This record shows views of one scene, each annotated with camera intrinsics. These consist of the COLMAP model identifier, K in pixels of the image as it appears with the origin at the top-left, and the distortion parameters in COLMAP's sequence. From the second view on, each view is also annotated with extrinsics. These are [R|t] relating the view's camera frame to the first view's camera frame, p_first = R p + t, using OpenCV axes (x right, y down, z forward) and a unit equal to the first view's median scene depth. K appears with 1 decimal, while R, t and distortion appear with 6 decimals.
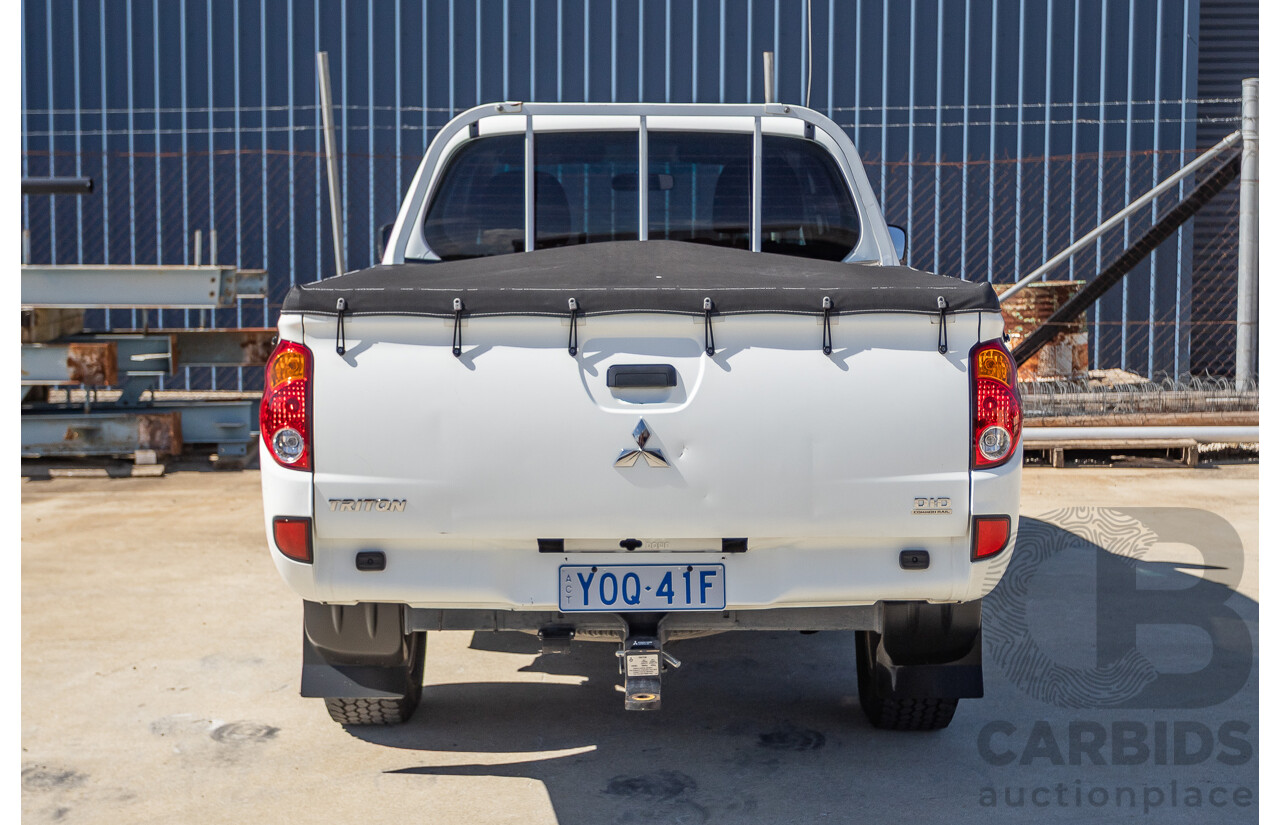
lens RADIAL K [[2043.6, 0, 634.8], [0, 2043.6, 402.4], [0, 0, 1]] dist [-0.010372, 0.000000]
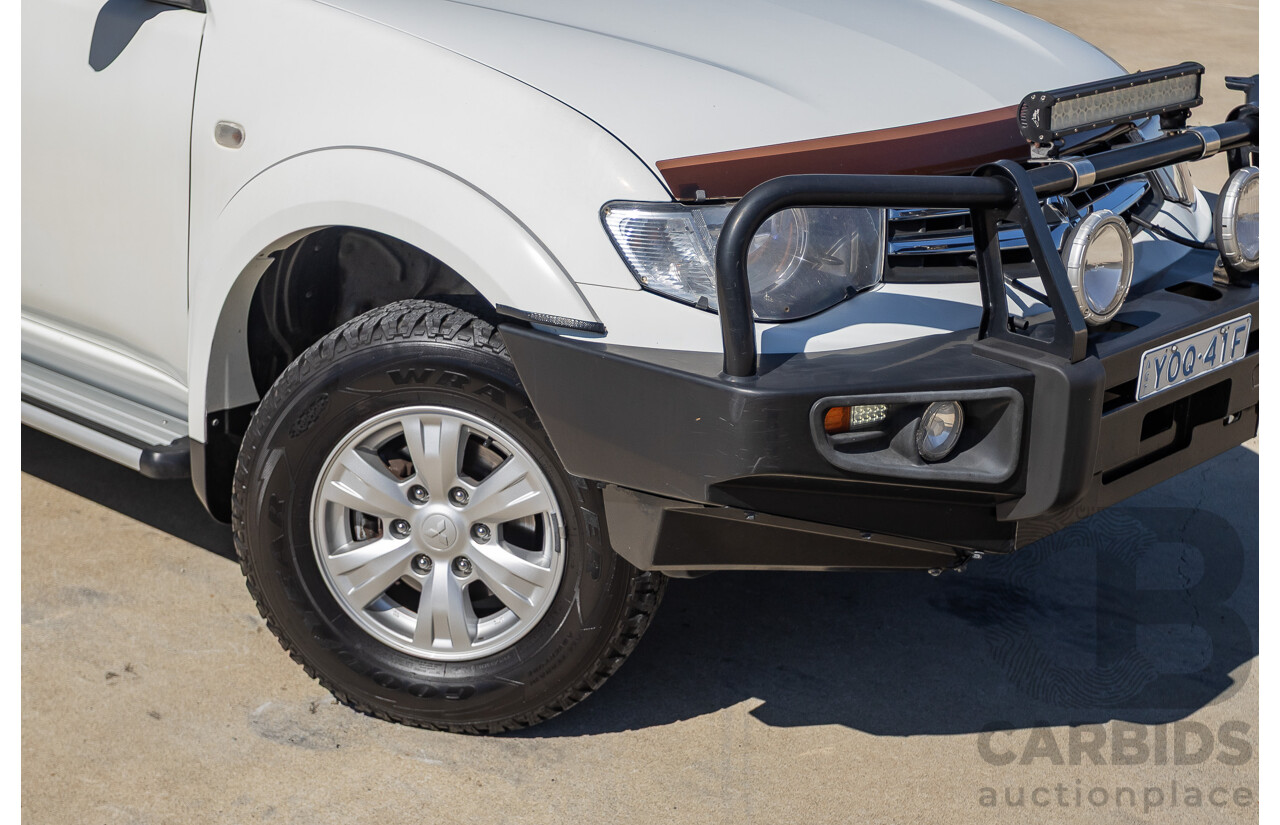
lens RADIAL K [[2133.9, 0, 633.5], [0, 2133.9, 420.6], [0, 0, 1]] dist [-0.012662, 0.000000]
pose [[0.647750, -0.206404, 0.733360, -0.751645], [0.059931, 0.973423, 0.221034, -0.076641], [-0.759492, -0.099224, 0.642905, 0.665255]]
